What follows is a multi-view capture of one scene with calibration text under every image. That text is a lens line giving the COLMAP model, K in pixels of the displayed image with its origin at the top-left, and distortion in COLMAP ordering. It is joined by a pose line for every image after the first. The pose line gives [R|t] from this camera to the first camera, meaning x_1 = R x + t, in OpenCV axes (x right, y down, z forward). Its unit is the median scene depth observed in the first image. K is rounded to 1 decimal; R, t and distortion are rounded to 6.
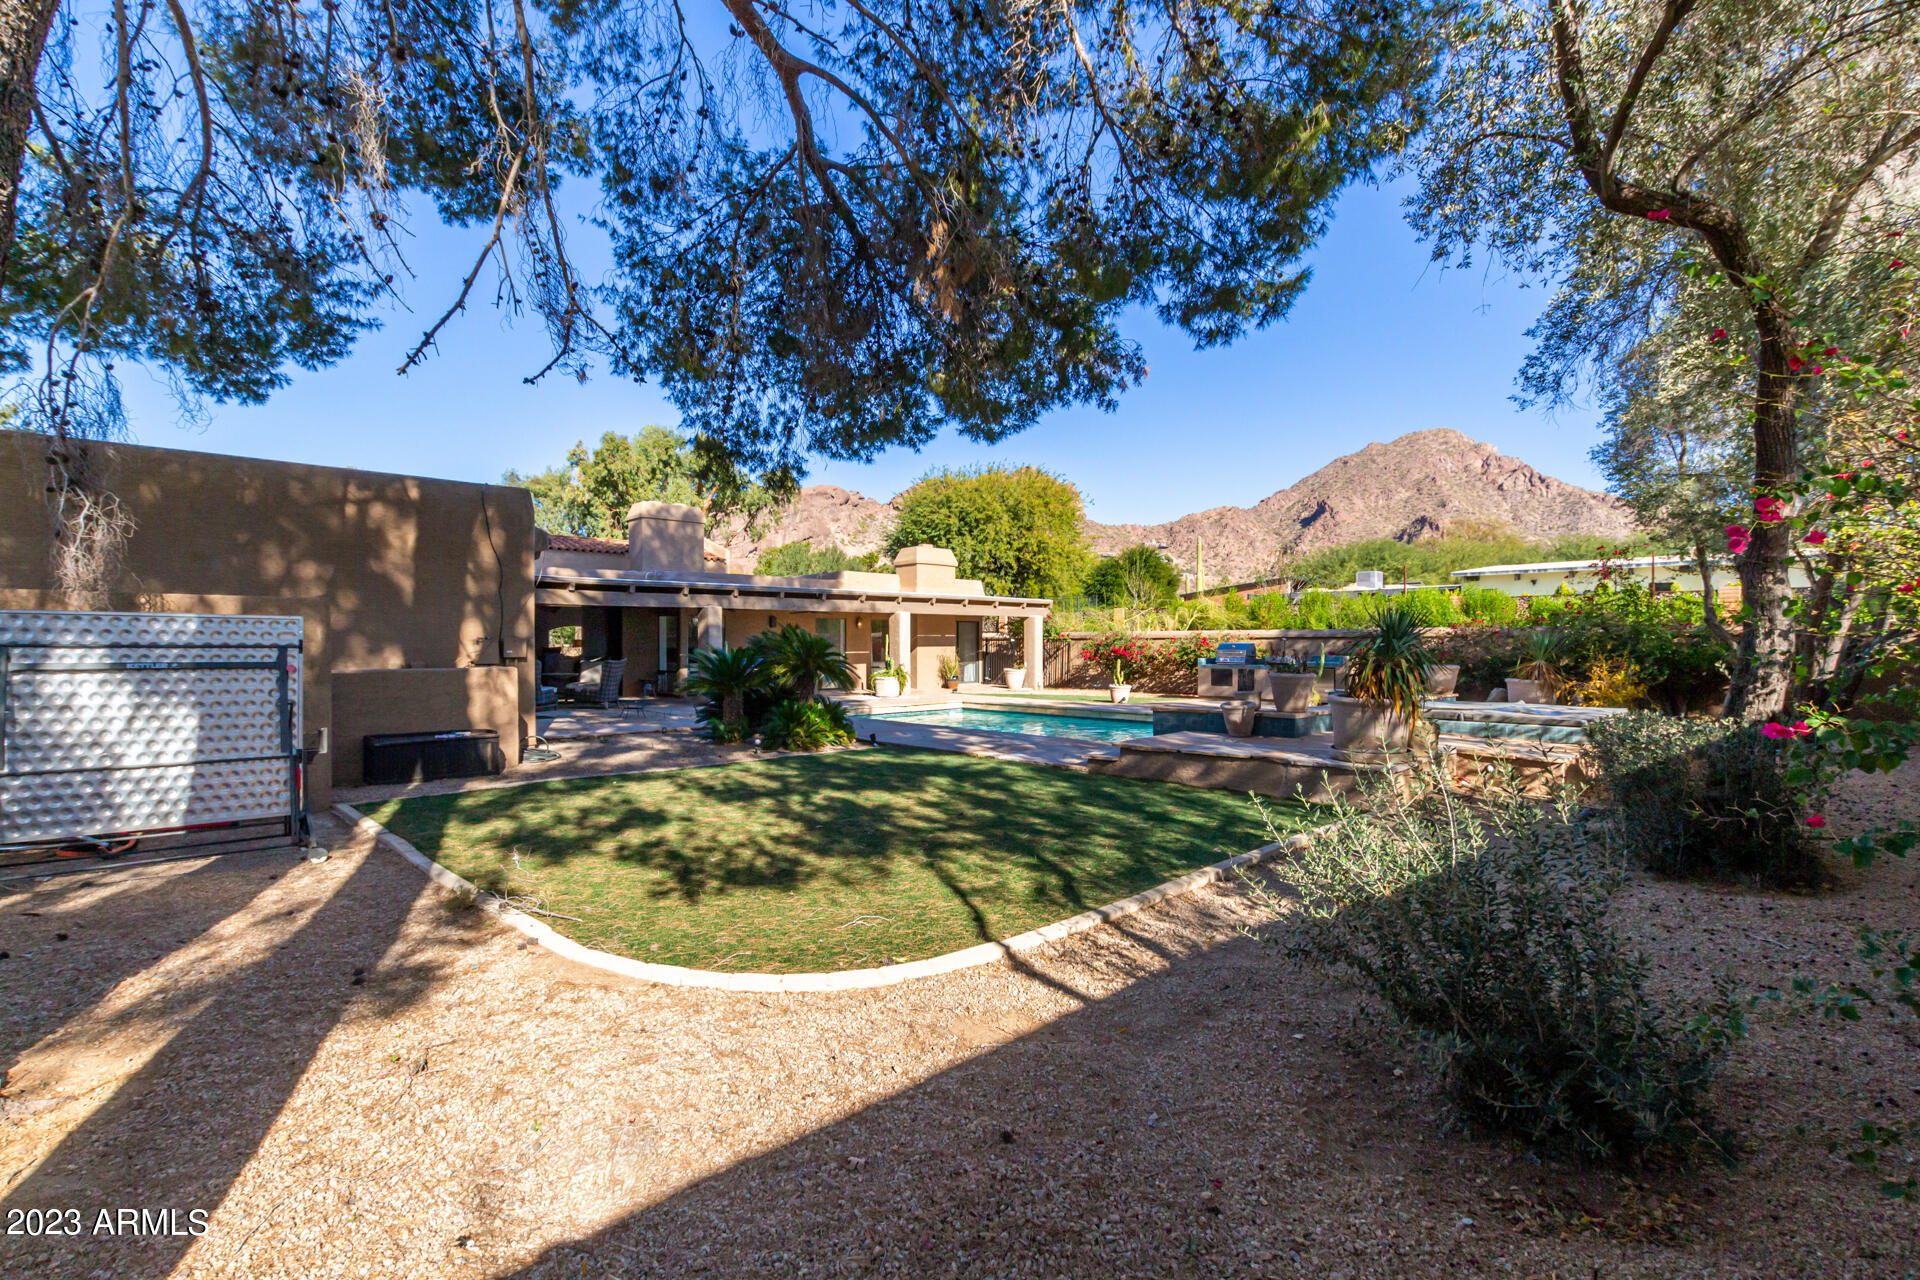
lens RADIAL K [[887.1, 0, 961.7], [0, 887.1, 639.0], [0, 0, 1]] dist [0.014759, -0.001674]
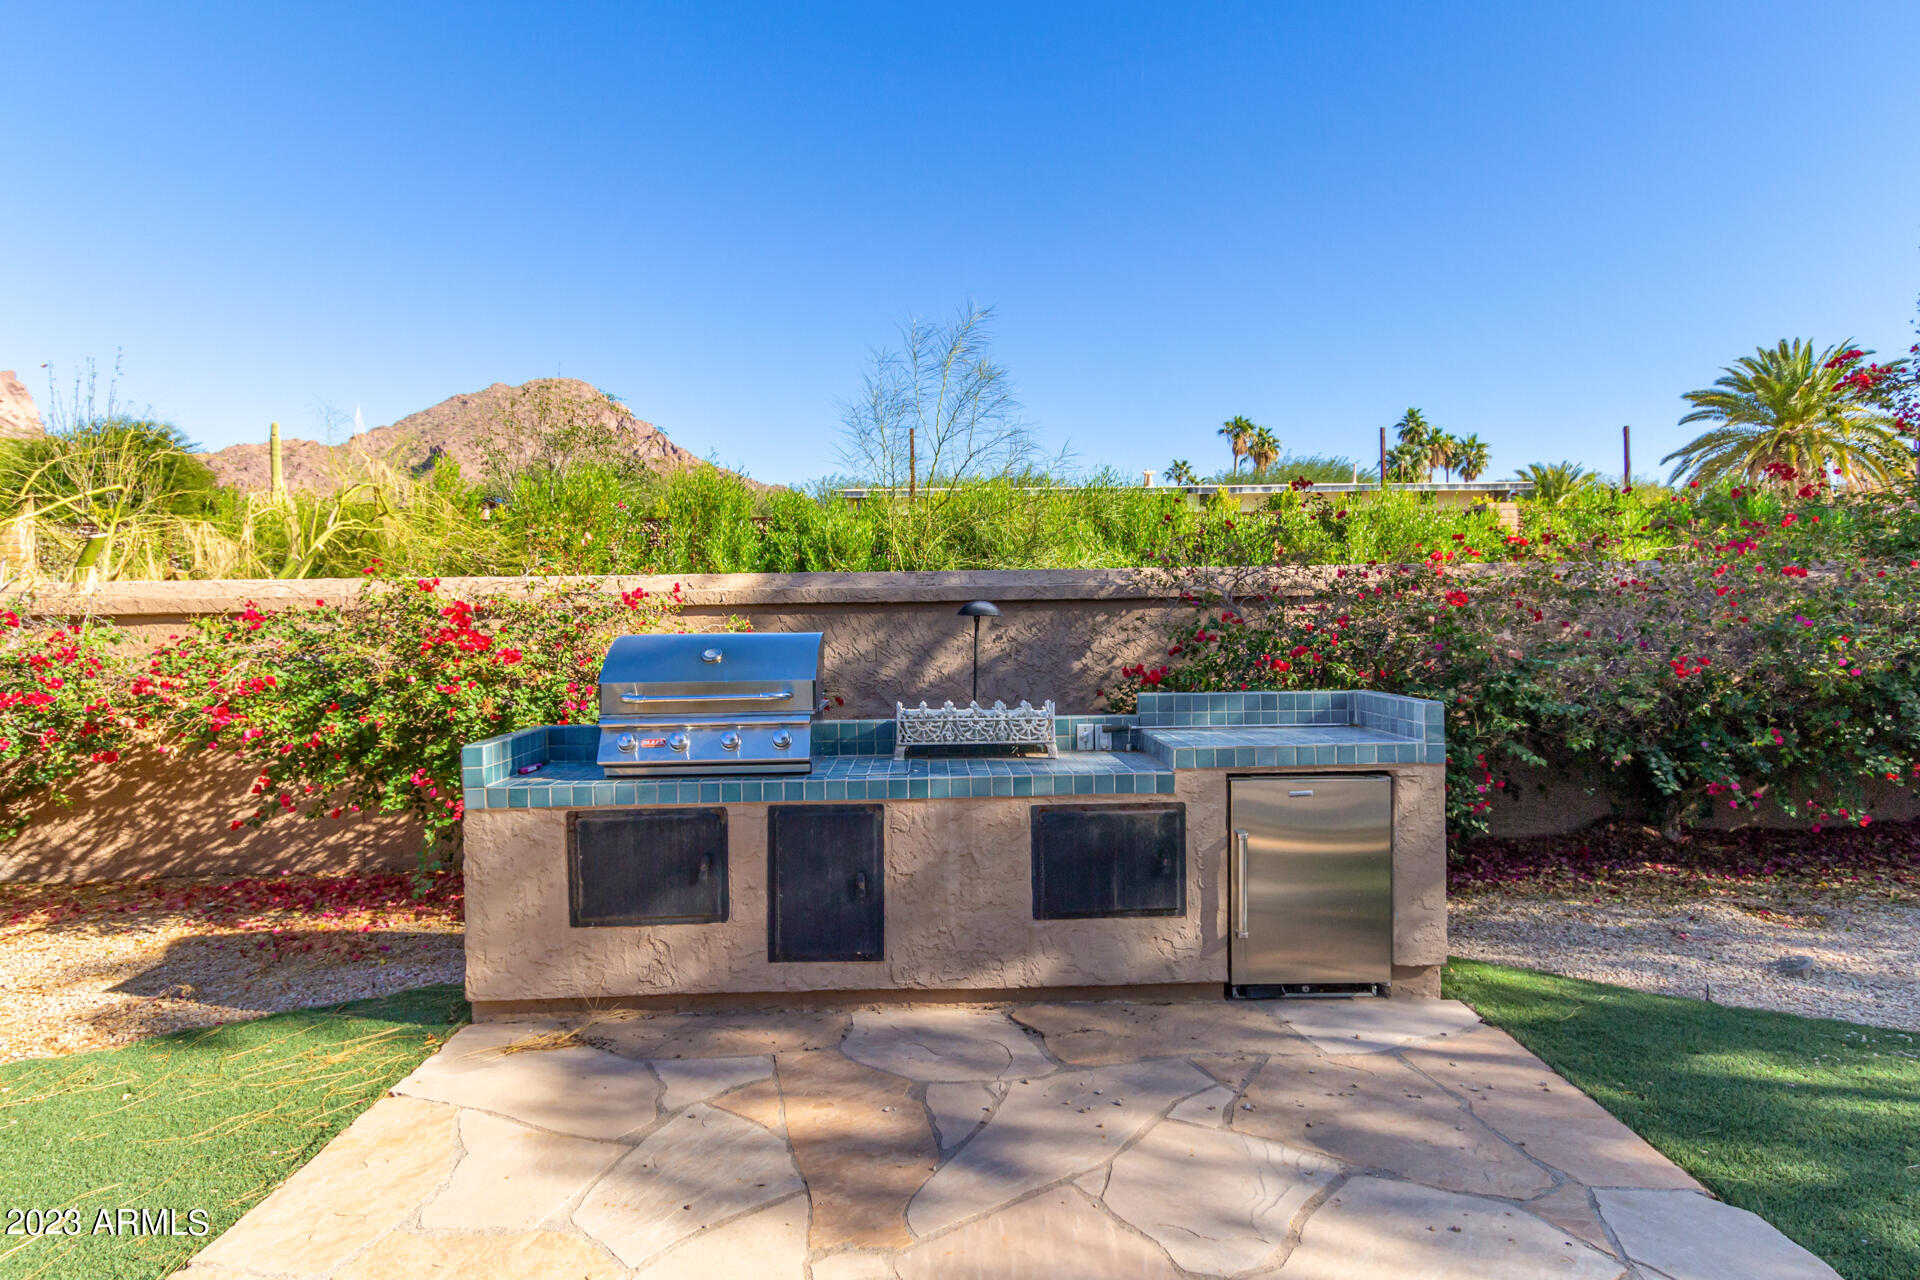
lens RADIAL K [[1044.2, 0, 963.1], [0, 1044.2, 632.3], [0, 0, 1]] dist [0.001882, 0.000255]
pose [[0.656923, -0.021229, 0.753659, 0.152117], [0.011878, 0.999771, 0.017808, 0.000937], [-0.753864, -0.002747, 0.657024, 0.654904]]
